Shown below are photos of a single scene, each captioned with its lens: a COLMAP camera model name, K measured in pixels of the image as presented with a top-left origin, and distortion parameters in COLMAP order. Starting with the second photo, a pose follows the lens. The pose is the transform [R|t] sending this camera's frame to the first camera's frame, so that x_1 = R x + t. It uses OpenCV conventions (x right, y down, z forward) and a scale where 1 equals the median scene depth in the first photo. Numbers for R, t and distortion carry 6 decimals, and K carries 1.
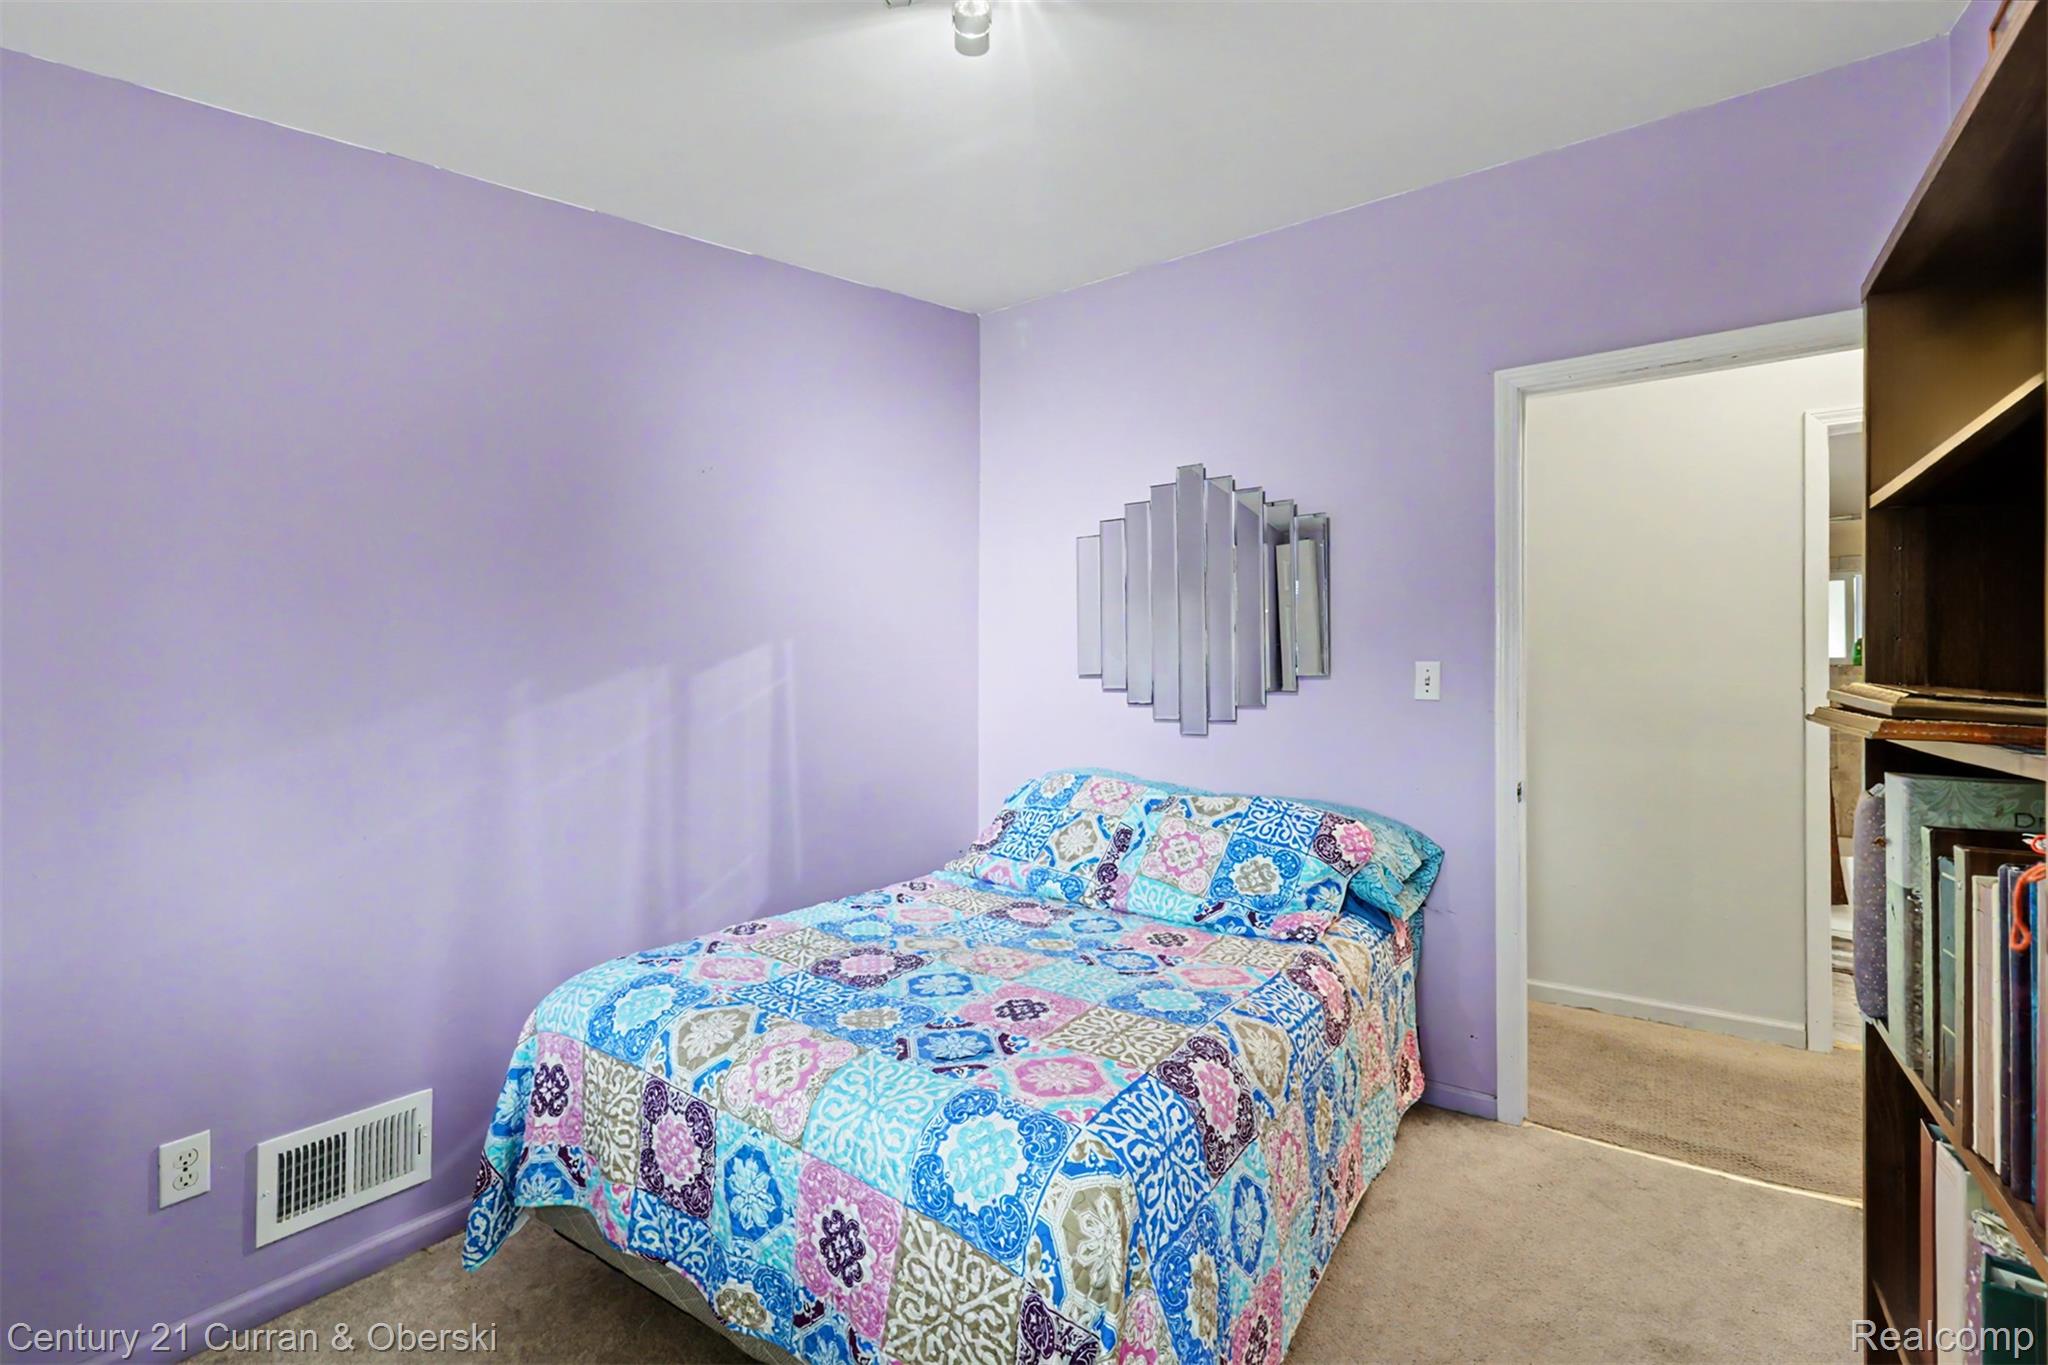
lens RADIAL K [[913.8, 0, 1018.3], [0, 913.8, 672.3], [0, 0, 1]] dist [-0.002341, 0.000012]
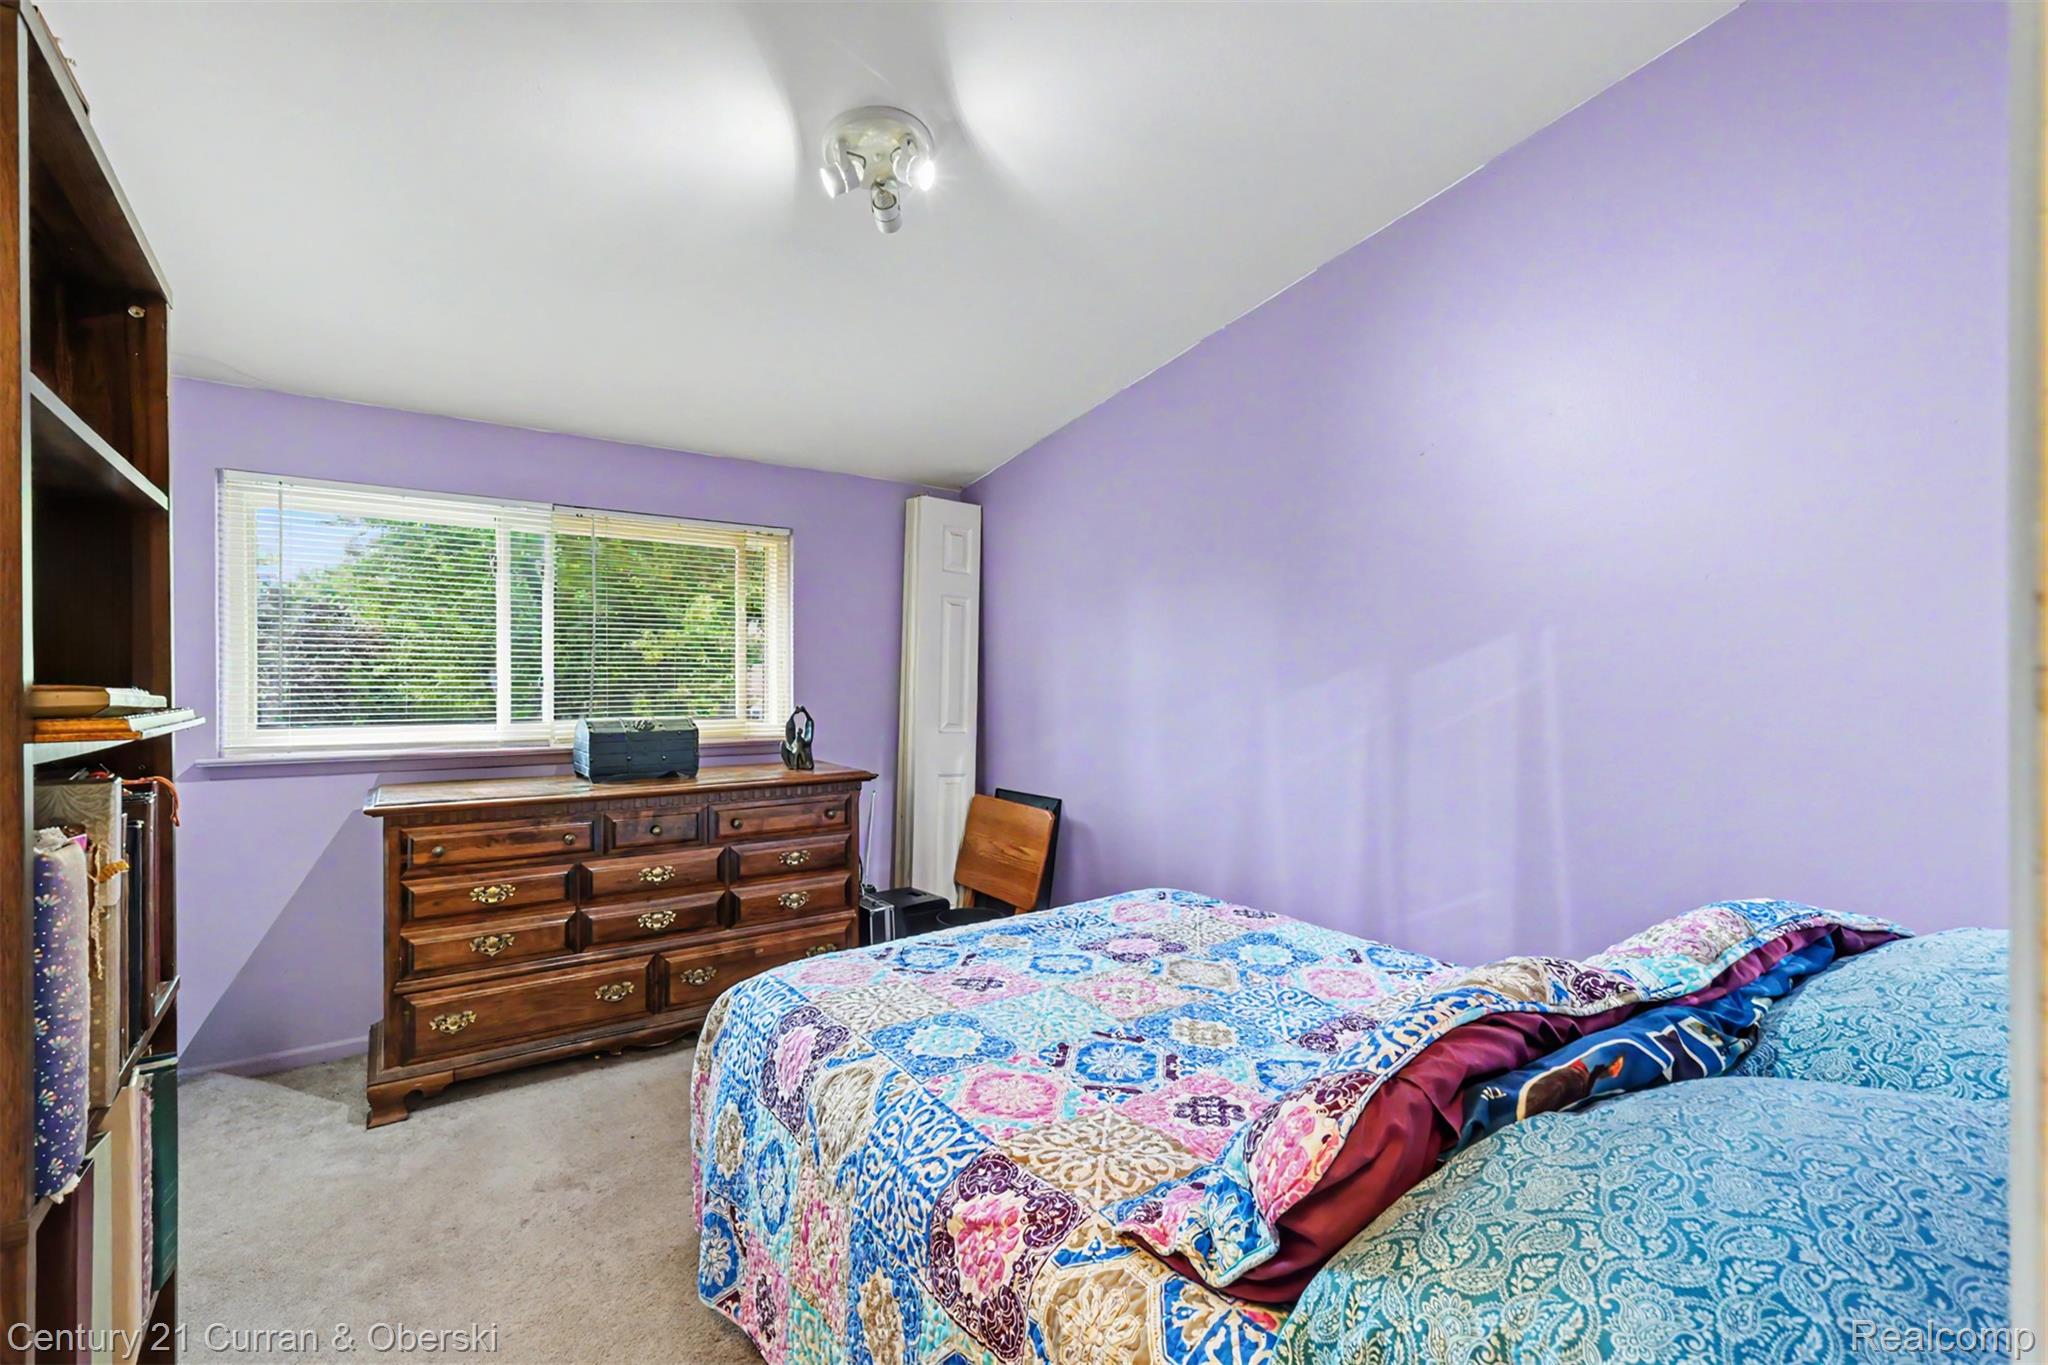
lens RADIAL K [[913.8, 0, 1020.4], [0, 913.8, 686.8], [0, 0, 1]] dist [-0.002341, 0.000012]
pose [[-0.347368, 0.002328, -0.937726, 0.871873], [-0.000584, 0.999996, 0.002698, 0.018117], [0.937729, 0.001485, -0.347366, 1.250096]]
